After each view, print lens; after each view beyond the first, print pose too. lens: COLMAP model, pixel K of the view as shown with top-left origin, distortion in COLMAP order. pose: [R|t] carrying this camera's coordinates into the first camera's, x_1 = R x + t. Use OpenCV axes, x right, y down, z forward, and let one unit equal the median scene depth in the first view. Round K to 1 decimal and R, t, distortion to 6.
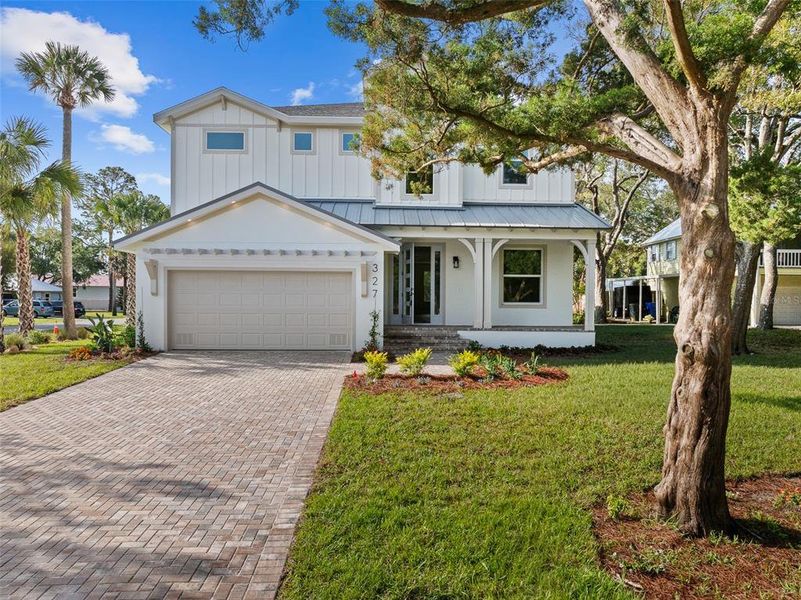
lens RADIAL K [[561.3, 0, 400.5], [0, 561.3, 300.0], [0, 0, 1]] dist [-0.007169, -0.001212]
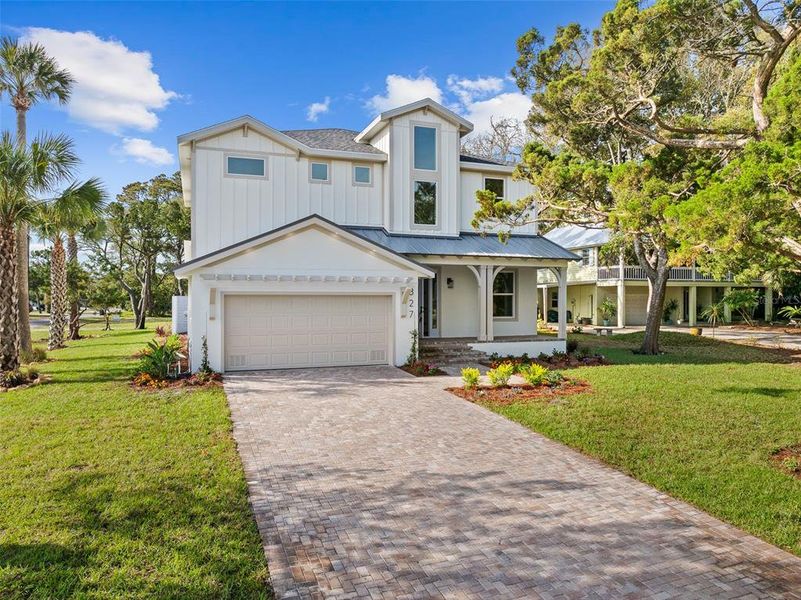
lens RADIAL K [[553.4, 0, 400.5], [0, 553.4, 300.0], [0, 0, 1]] dist [-0.024367, 0.001697]
pose [[0.952147, -0.008635, 0.305520, -0.363027], [0.007074, 0.999956, 0.006214, -0.042034], [-0.305560, -0.003755, 0.952166, -0.061755]]
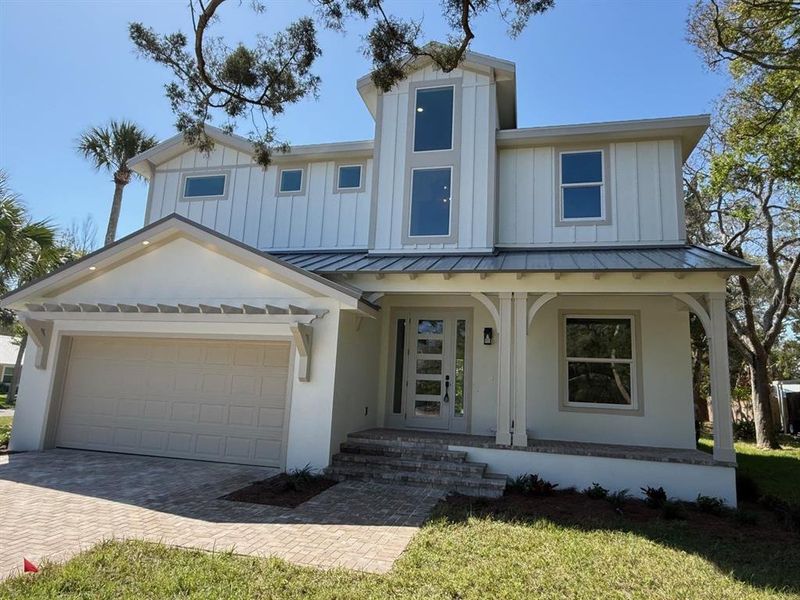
lens RADIAL K [[502.8, 0, 400.0], [0, 502.8, 300.0], [0, 0, 1]] dist [0.007007, 0.000877]
pose [[0.959234, -0.010239, -0.282429, 0.173046], [-0.042646, 0.982656, -0.180466, 0.001475], [0.279378, 0.185153, 0.942160, 0.424929]]
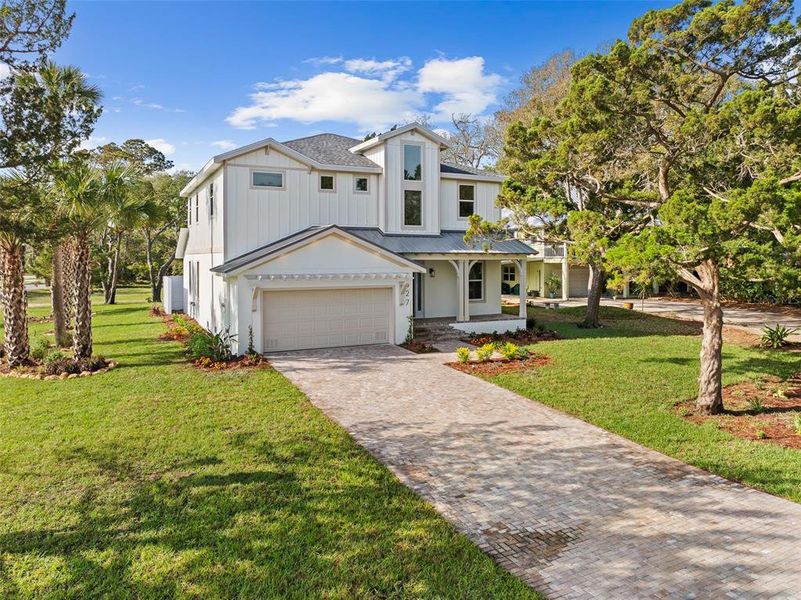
lens RADIAL K [[567.6, 0, 398.8], [0, 567.6, 258.4], [0, 0, 1]] dist [0.000343, 0.000159]
pose [[0.914731, -0.011684, 0.403894, -0.571012], [0.011113, 0.999931, 0.003759, -0.113304], [-0.403910, 0.001050, 0.914798, -0.274658]]
